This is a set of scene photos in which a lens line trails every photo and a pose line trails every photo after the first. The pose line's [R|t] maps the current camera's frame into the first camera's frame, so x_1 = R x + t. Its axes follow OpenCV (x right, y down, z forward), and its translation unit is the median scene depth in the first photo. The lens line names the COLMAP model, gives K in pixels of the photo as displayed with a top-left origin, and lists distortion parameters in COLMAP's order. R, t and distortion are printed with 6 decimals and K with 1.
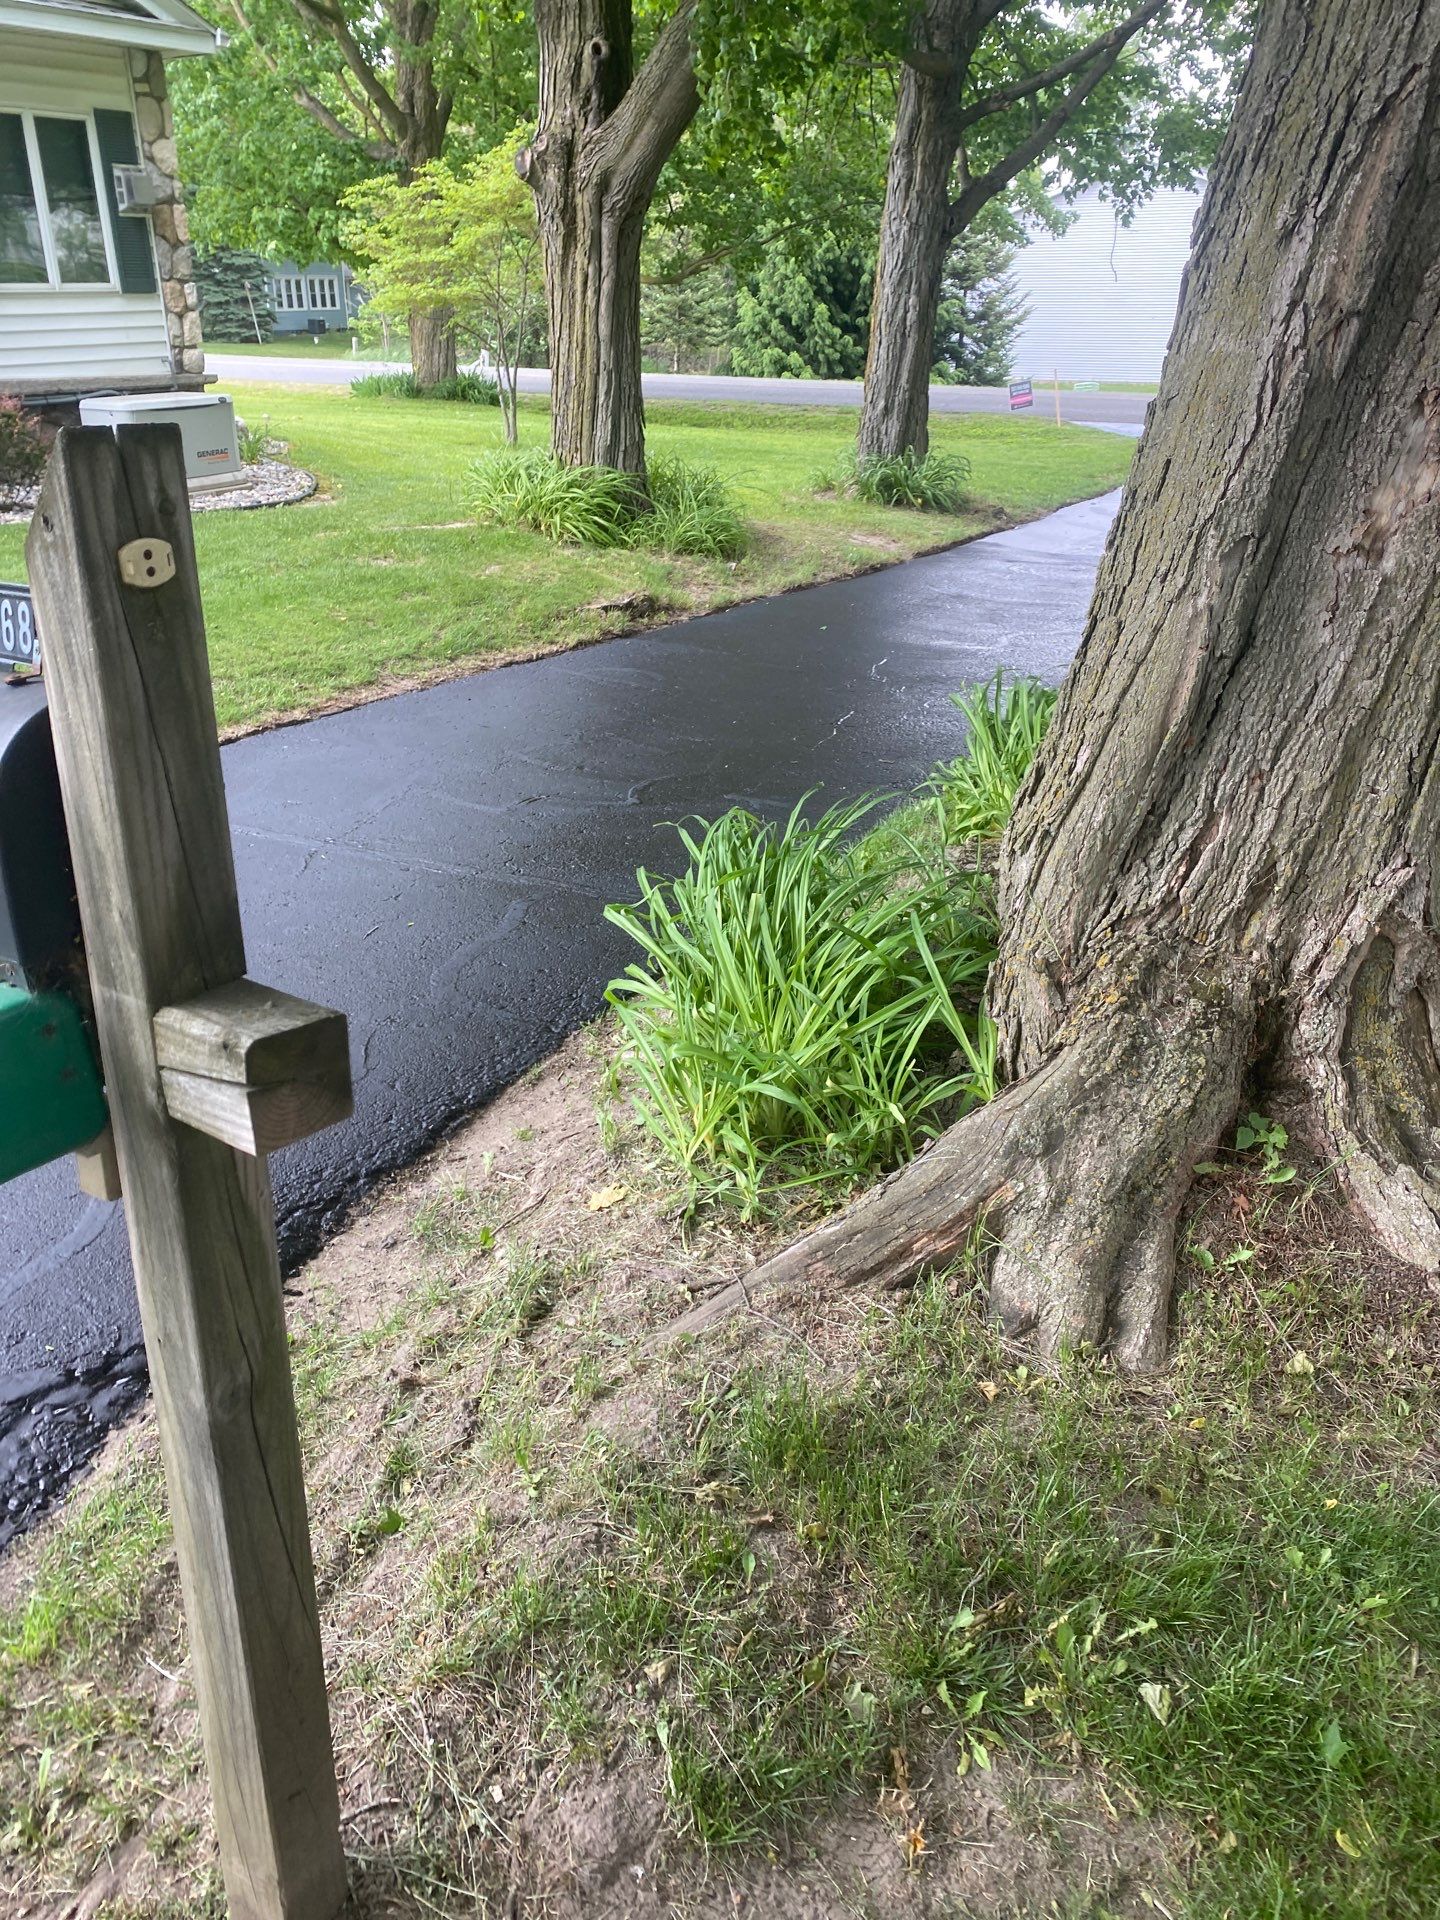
lens RADIAL K [[1448.2, 0, 720.0], [0, 1448.2, 960.0], [0, 0, 1]] dist [0.024866, -0.008971]
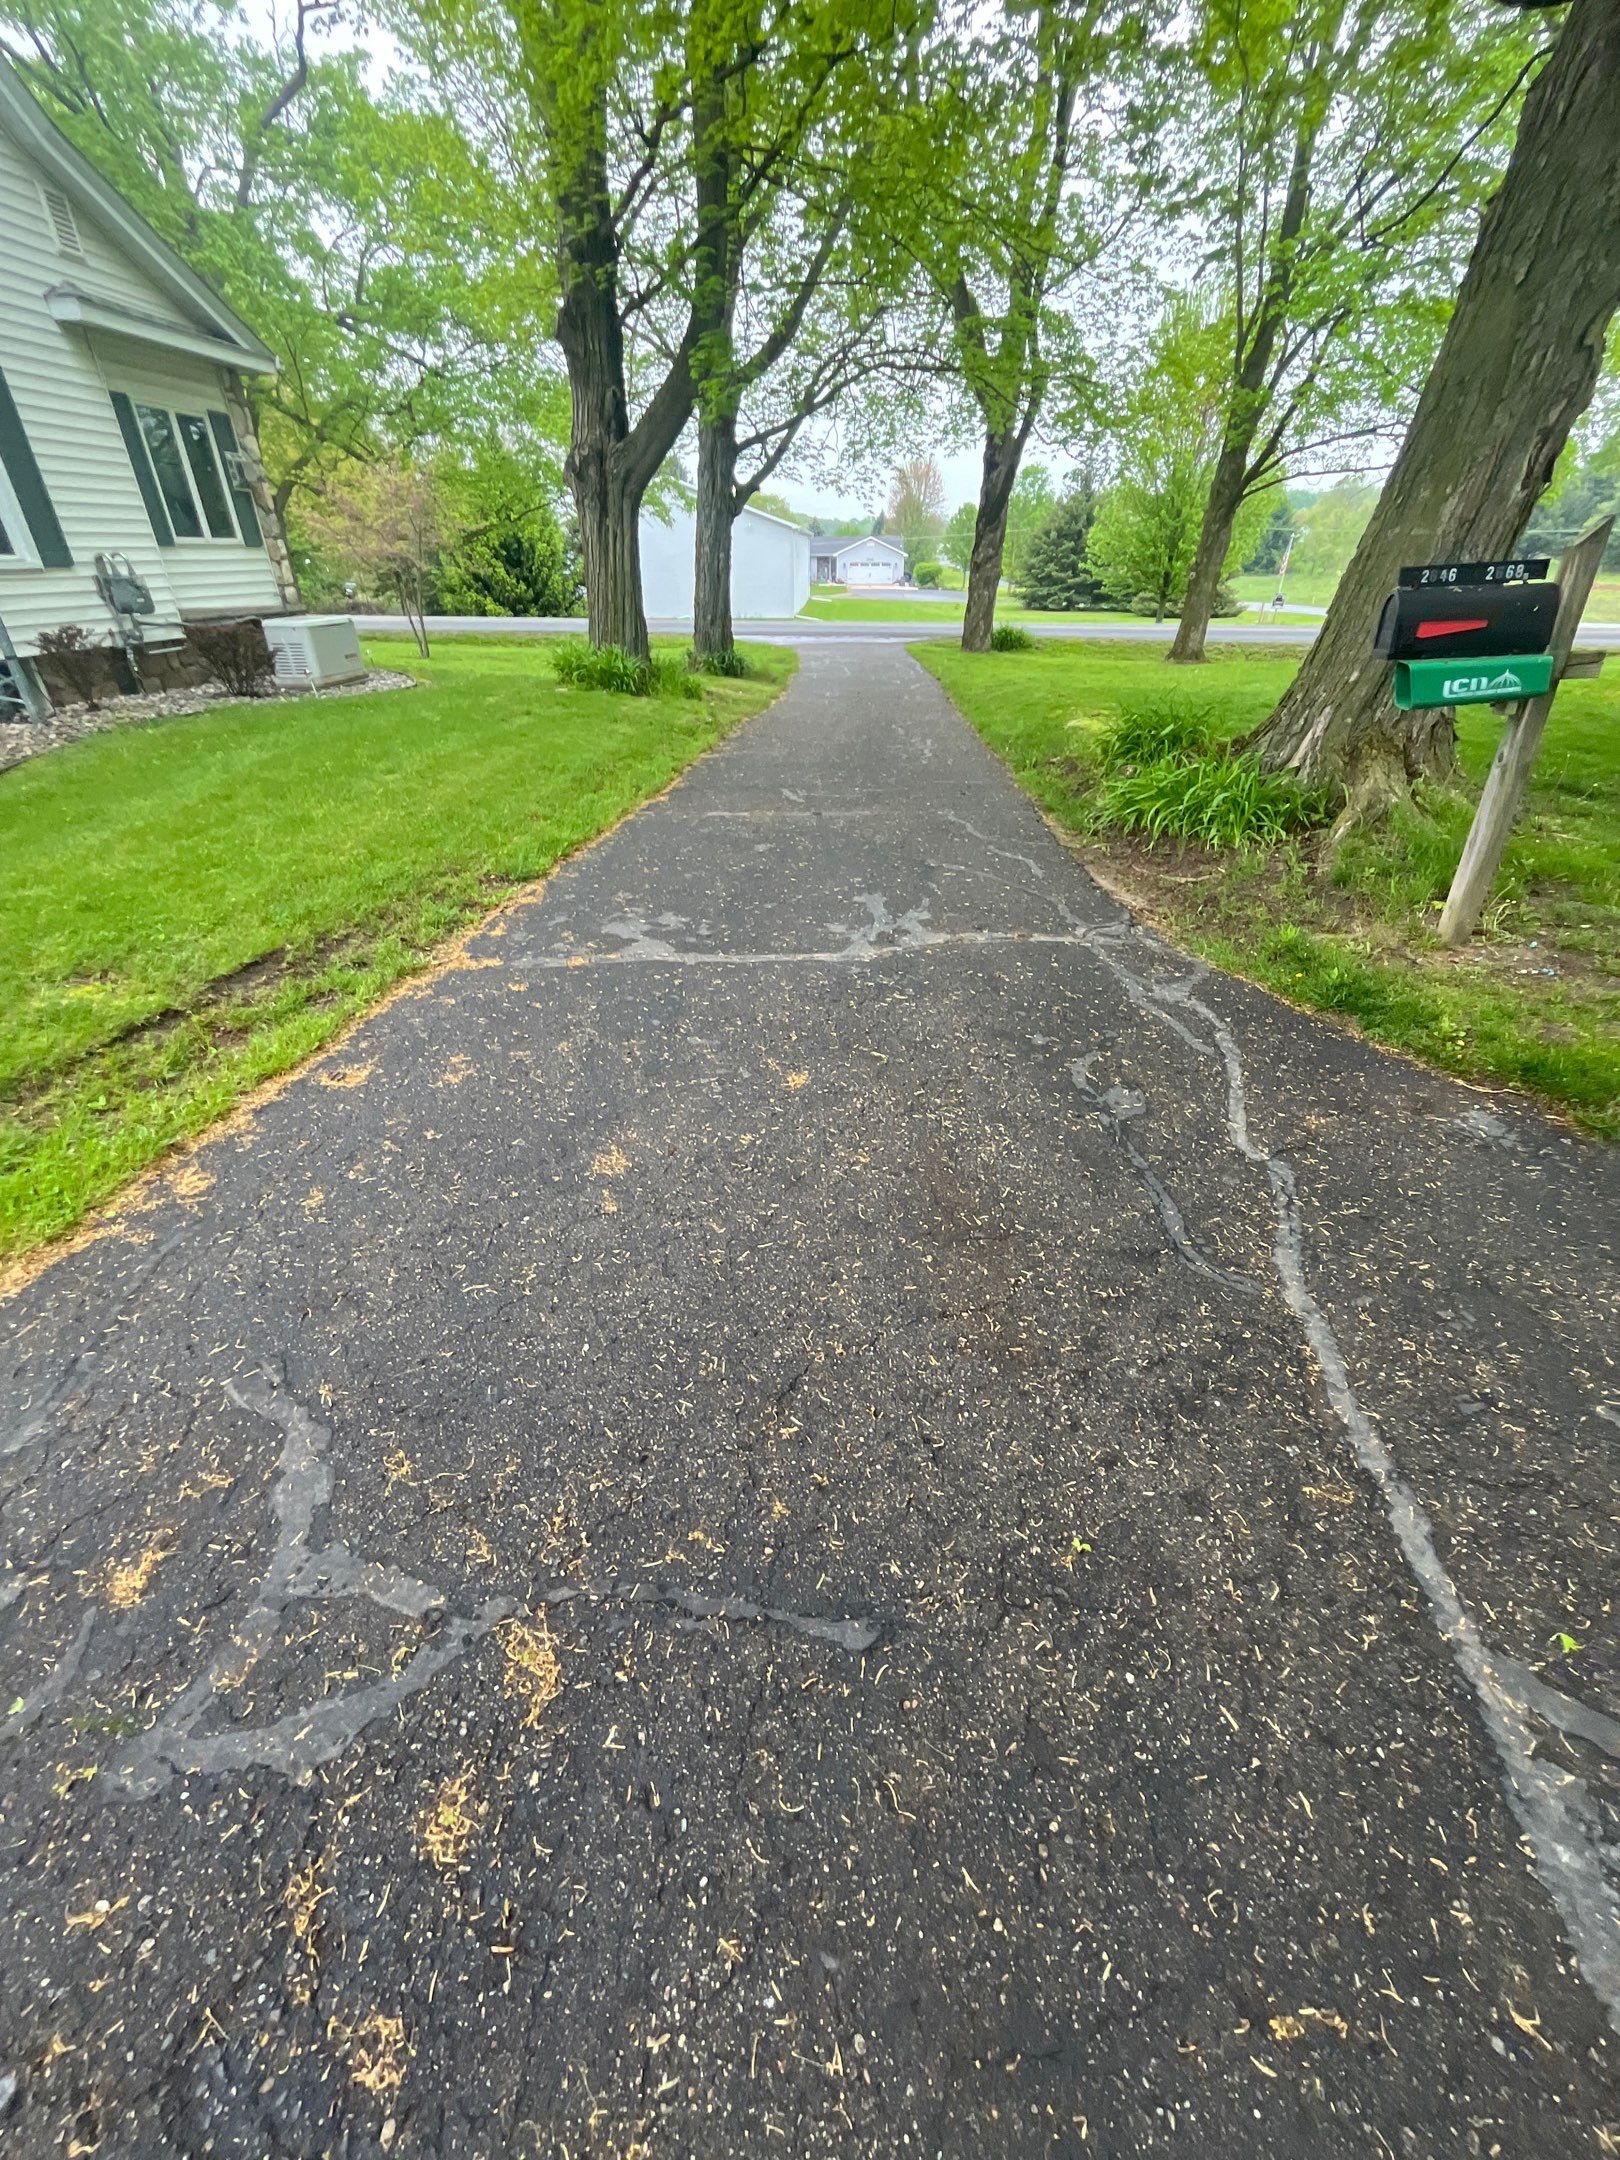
lens RADIAL K [[887.7, 0, 810.0], [0, 887.7, 1080.0], [0, 0, 1]] dist [-0.002806, -0.000305]
pose [[0.869992, -0.247927, 0.426200, -0.434307], [0.206597, 0.968145, 0.141464, 0.045186], [-0.447697, -0.035021, 0.893499, -0.048639]]
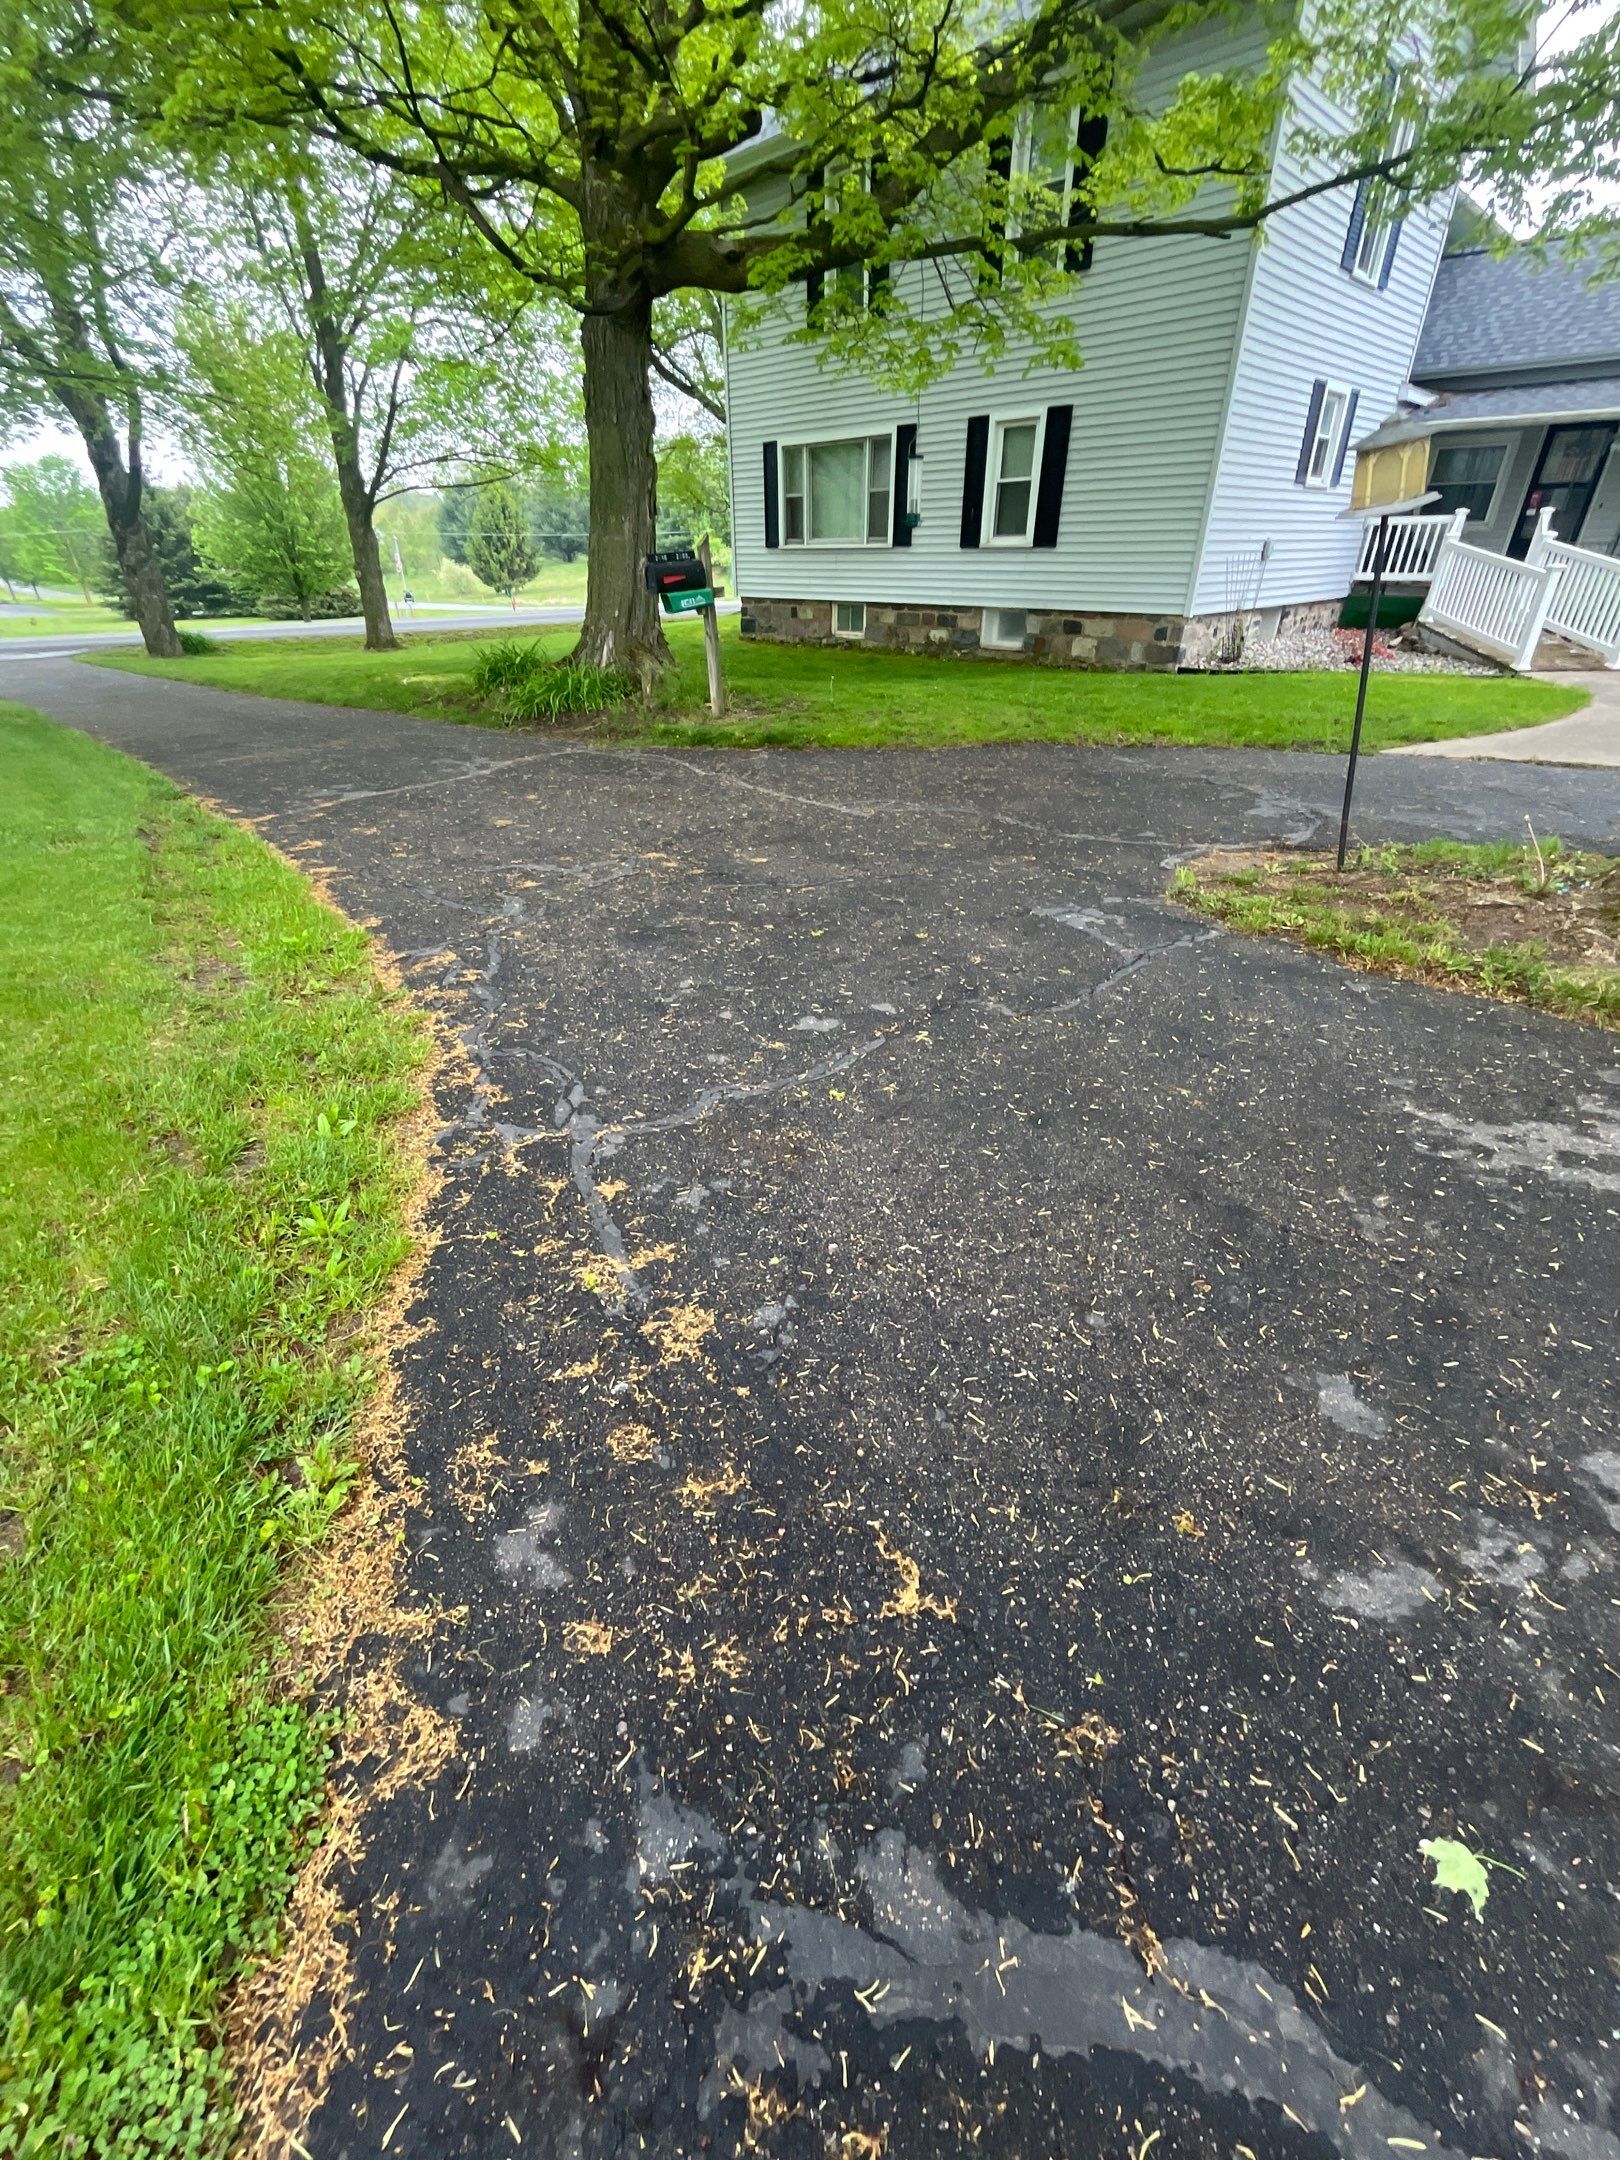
lens RADIAL K [[864.4, 0, 810.0], [0, 864.4, 1080.0], [0, 0, 1]] dist [-0.001093, -0.000676]
pose [[0.207541, -0.507830, 0.836083, -0.812739], [0.422038, 0.817541, 0.391805, 0.085216], [-0.882503, 0.271543, 0.383997, -0.124155]]
